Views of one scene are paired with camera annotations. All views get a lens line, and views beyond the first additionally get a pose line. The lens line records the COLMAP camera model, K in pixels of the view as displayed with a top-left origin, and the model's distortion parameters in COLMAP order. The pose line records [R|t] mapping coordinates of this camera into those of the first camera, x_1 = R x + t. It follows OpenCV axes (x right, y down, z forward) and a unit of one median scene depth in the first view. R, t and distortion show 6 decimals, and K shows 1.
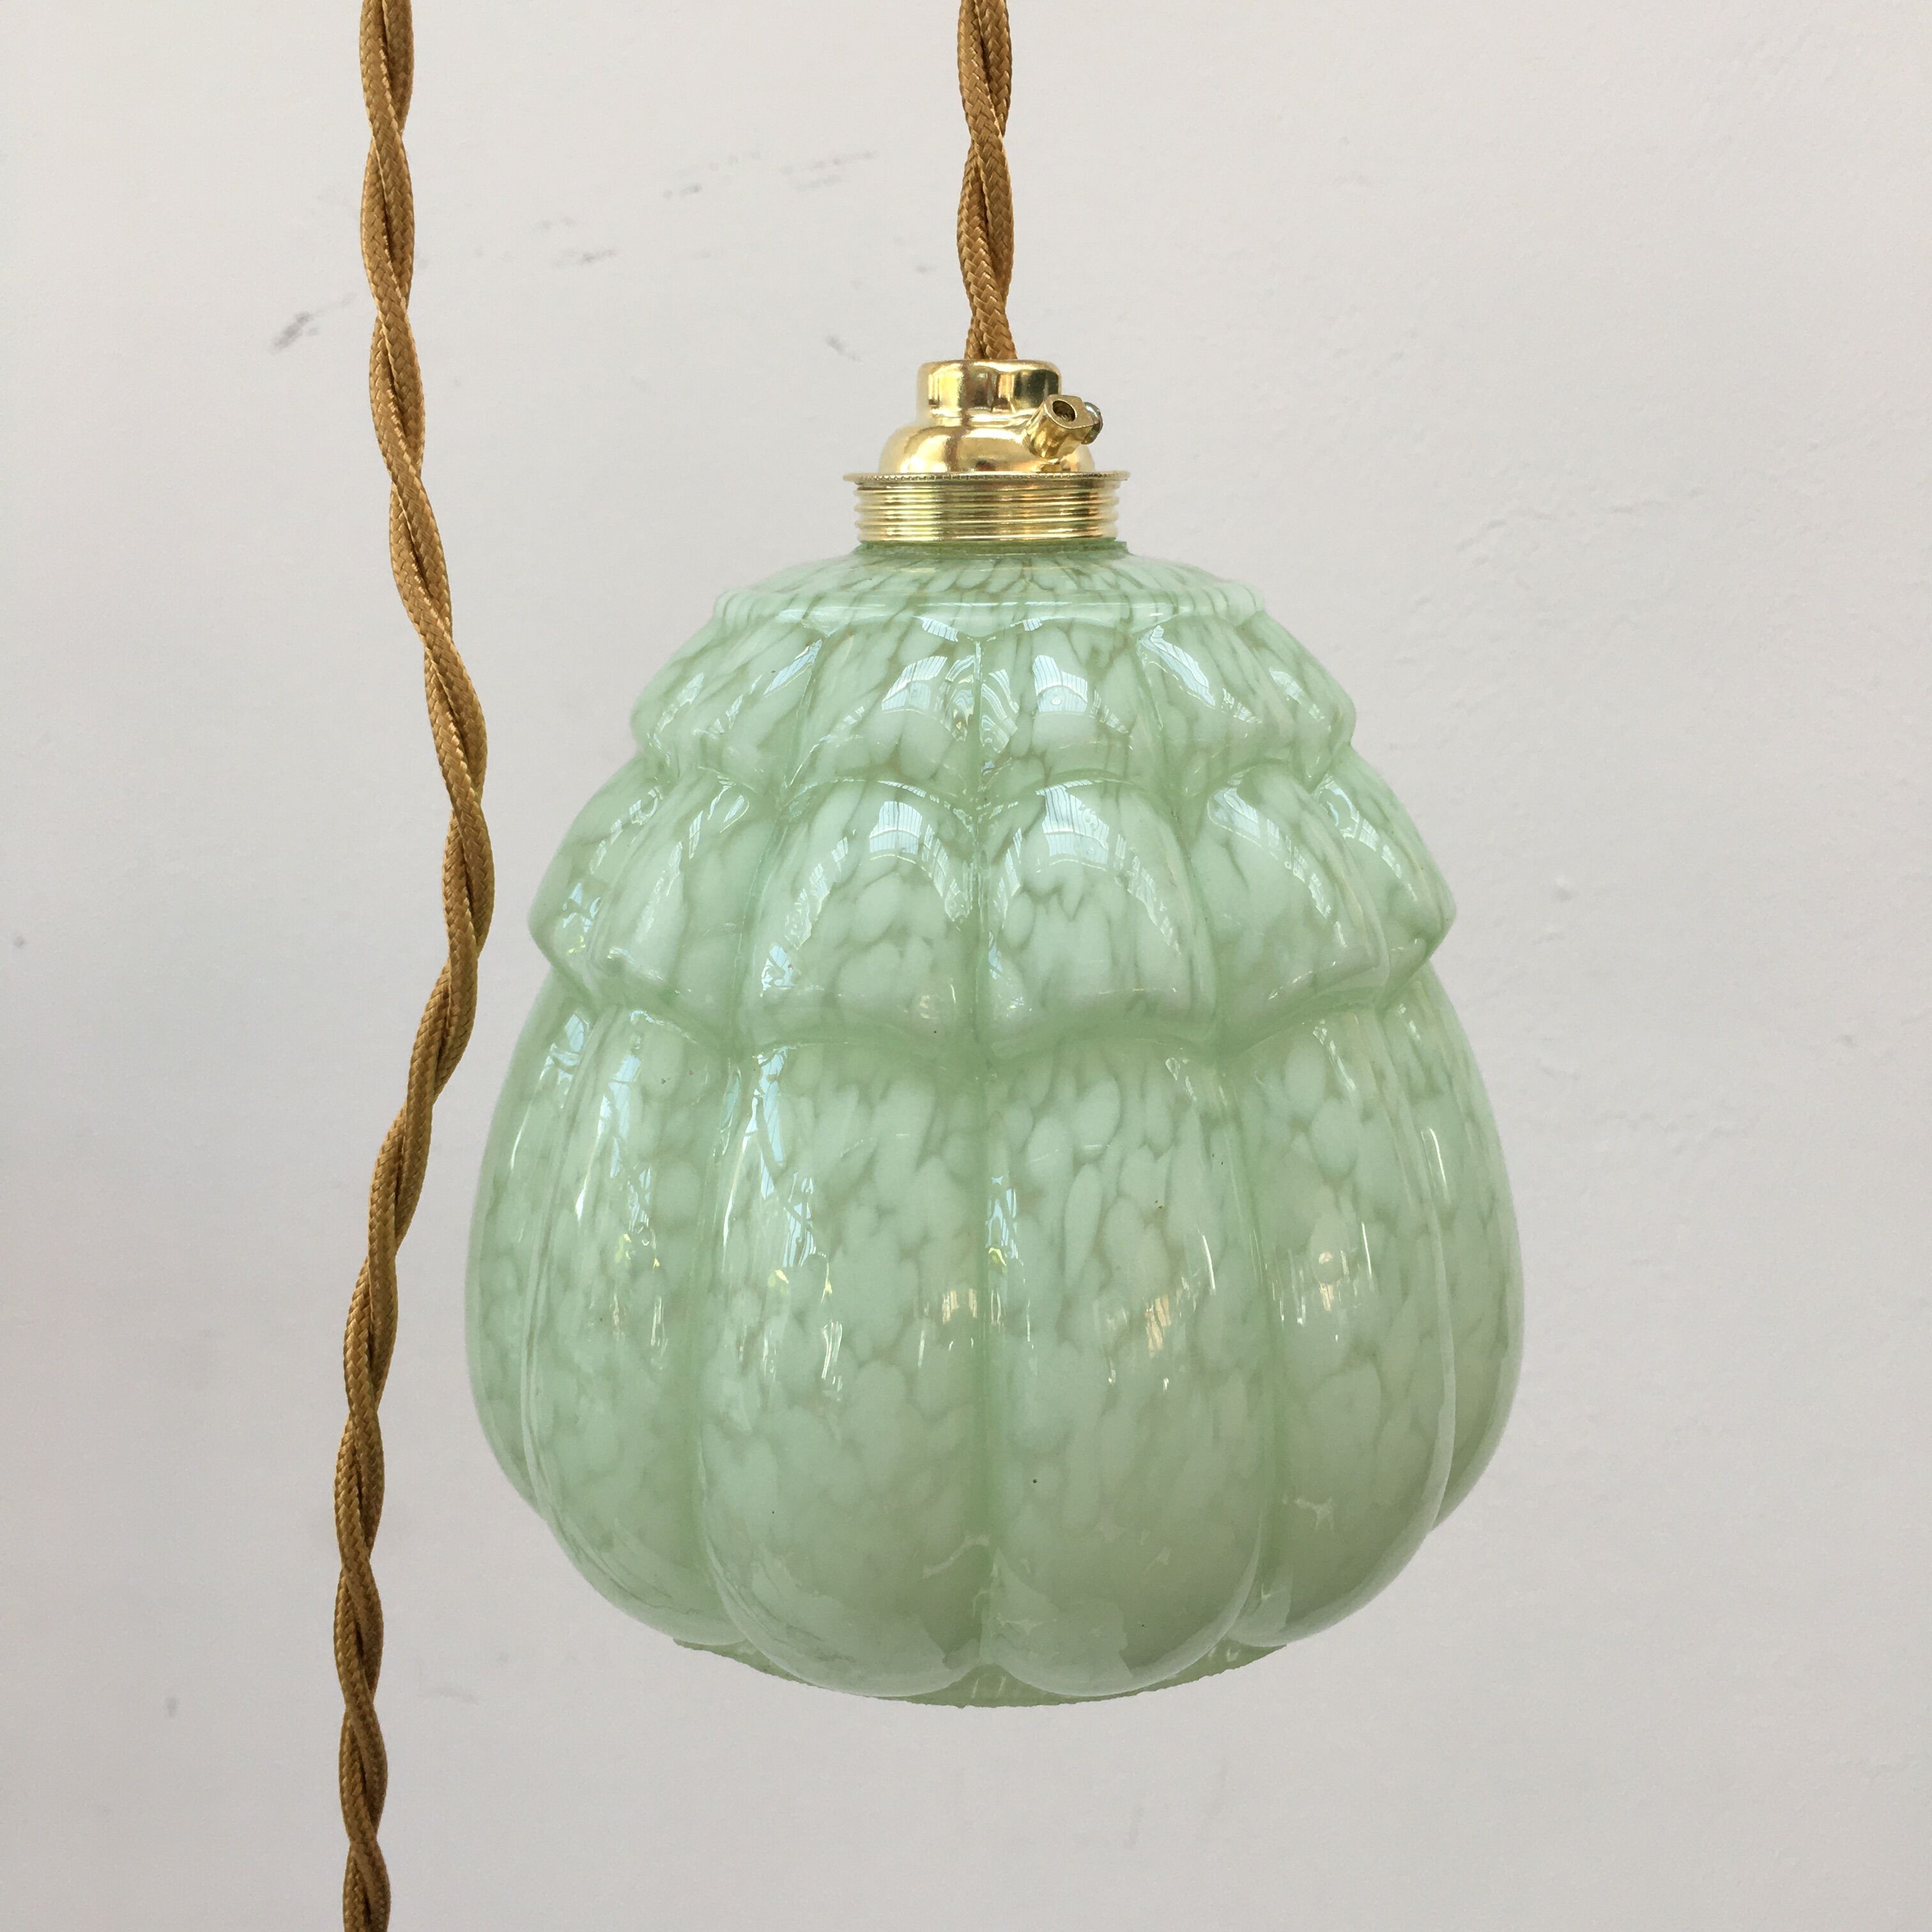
lens RADIAL K [[2313.4, 0, 968.9], [0, 2313.4, 977.2], [0, 0, 1]] dist [0.043227, 0.000000]
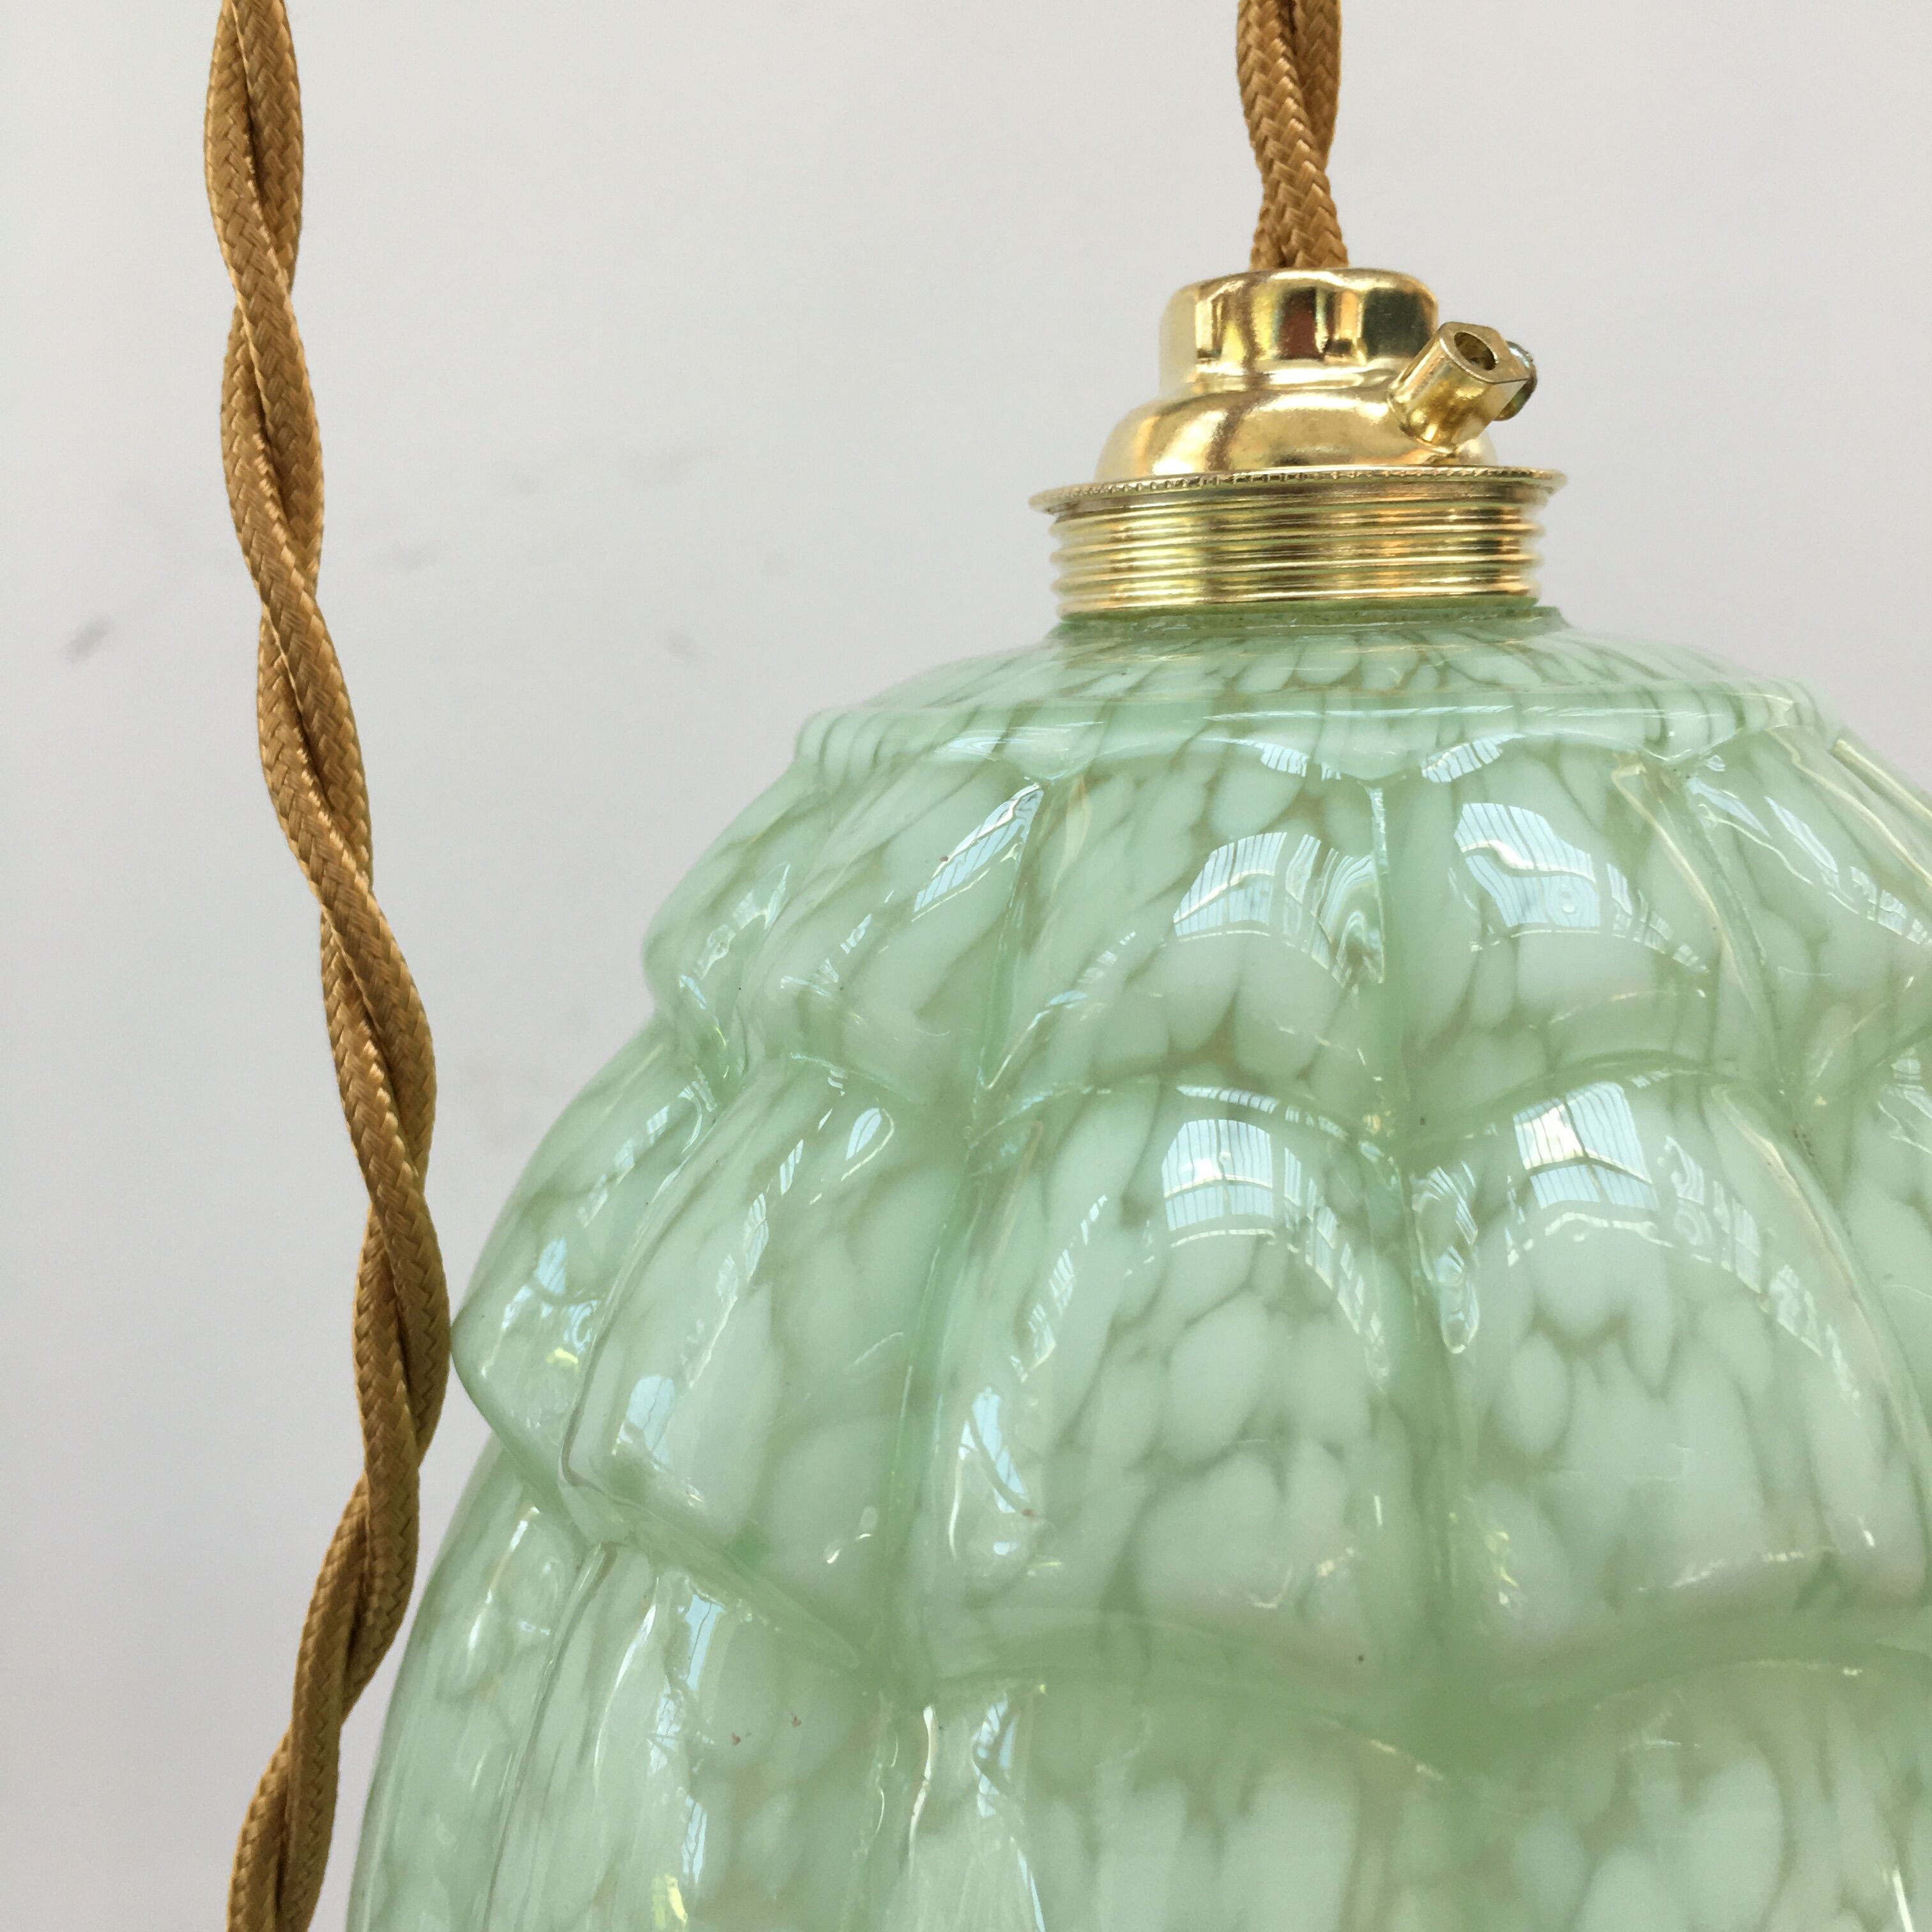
lens RADIAL K [[2313.4, 0, 962.4], [0, 2313.4, 961.7], [0, 0, 1]] dist [0.043227, 0.000000]
pose [[0.999727, -0.022209, 0.007229, -0.087043], [0.022706, 0.996684, -0.078143, -0.073312], [-0.005470, 0.078286, 0.996916, 0.524009]]
